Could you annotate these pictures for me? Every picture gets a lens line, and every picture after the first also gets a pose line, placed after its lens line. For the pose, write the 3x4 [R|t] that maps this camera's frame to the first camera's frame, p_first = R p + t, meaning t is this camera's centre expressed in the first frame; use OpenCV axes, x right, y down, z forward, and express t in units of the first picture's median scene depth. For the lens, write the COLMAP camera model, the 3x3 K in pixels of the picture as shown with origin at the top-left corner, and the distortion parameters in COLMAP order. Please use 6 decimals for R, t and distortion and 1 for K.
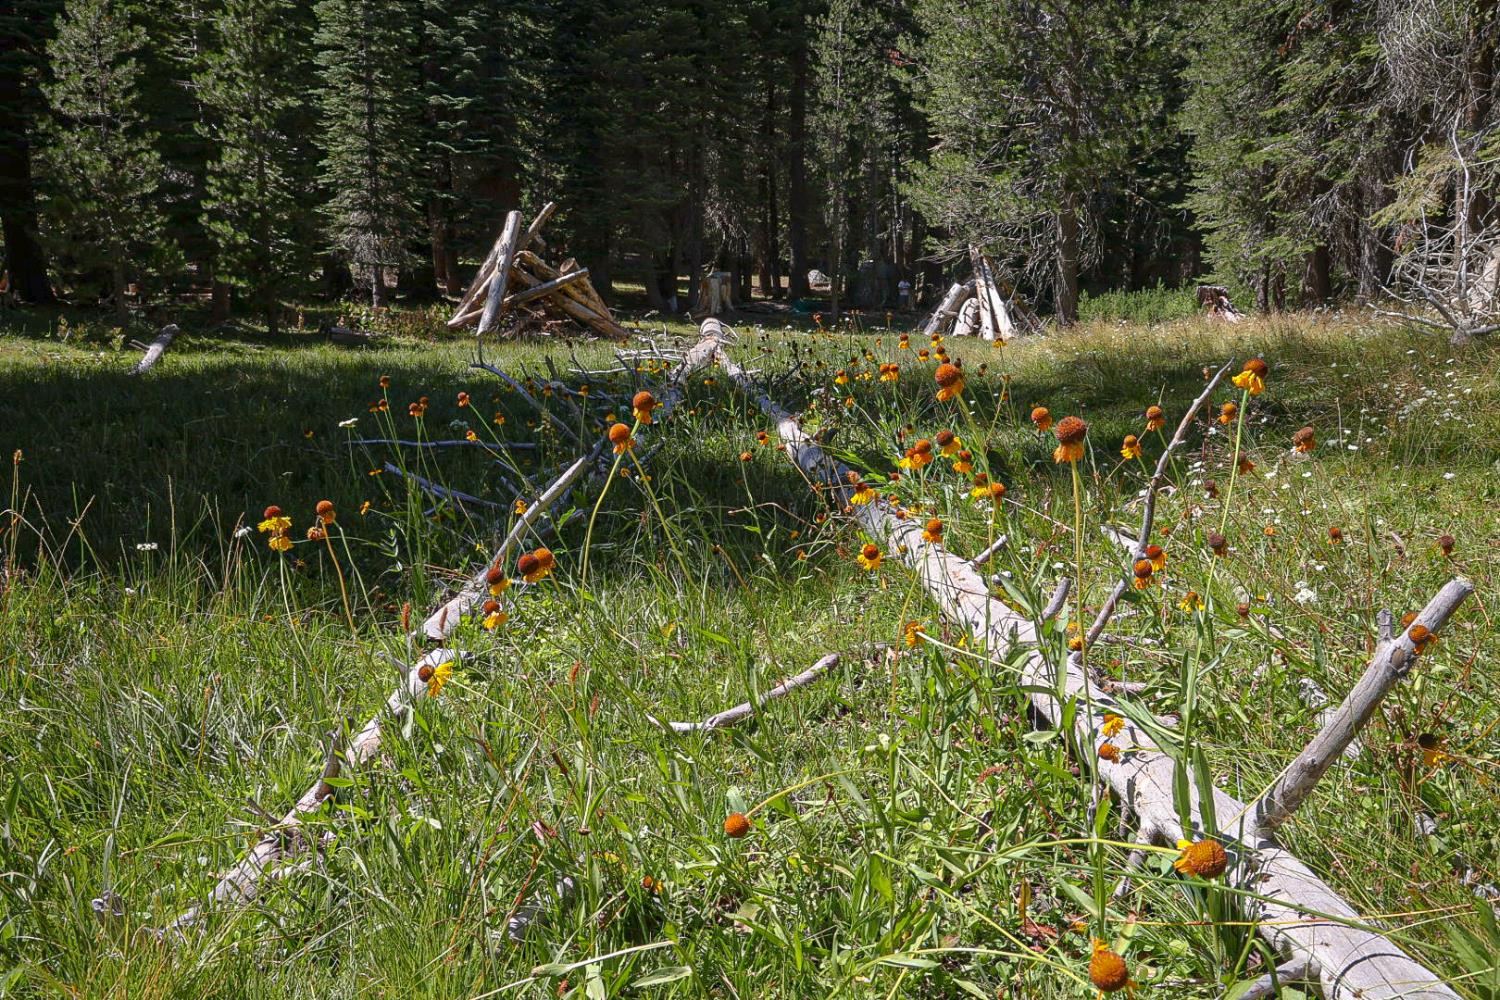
lens RADIAL K [[1039.1, 0, 749.5], [0, 1039.1, 501.5], [0, 0, 1]] dist [-0.023182, 0.000032]
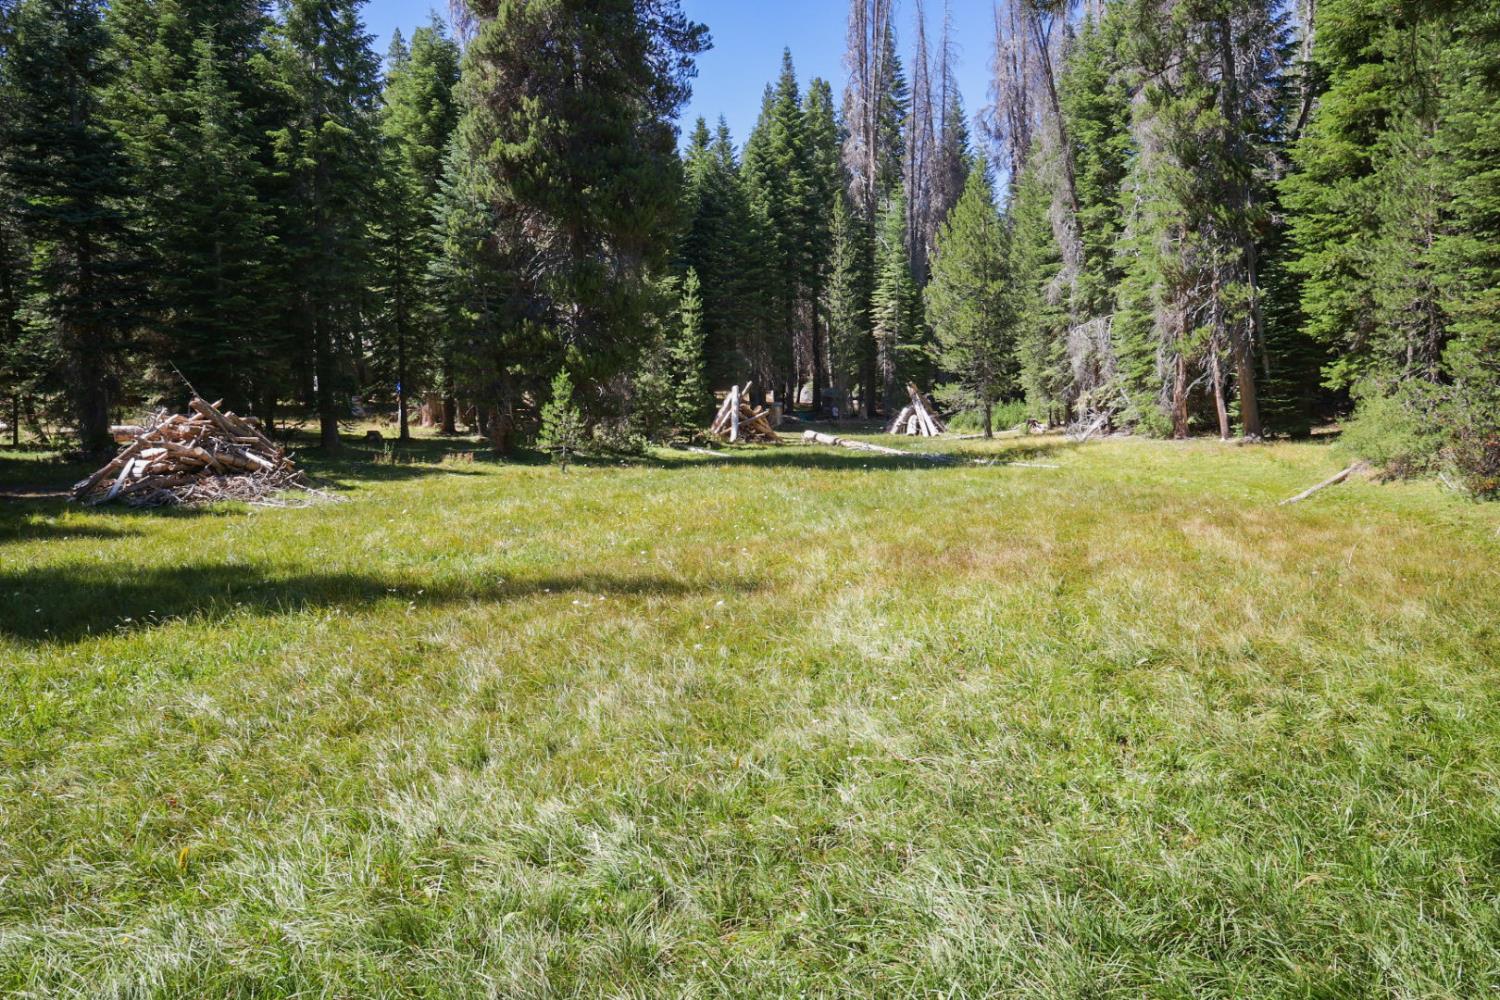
lens RADIAL K [[1039.1, 0, 750.1], [0, 1039.1, 496.8], [0, 0, 1]] dist [-0.023182, 0.000032]
pose [[0.987077, -0.030121, 0.157391, -0.414506], [0.043664, 0.995567, -0.083309, 0.111630], [-0.154184, 0.089104, 0.984016, -0.895577]]
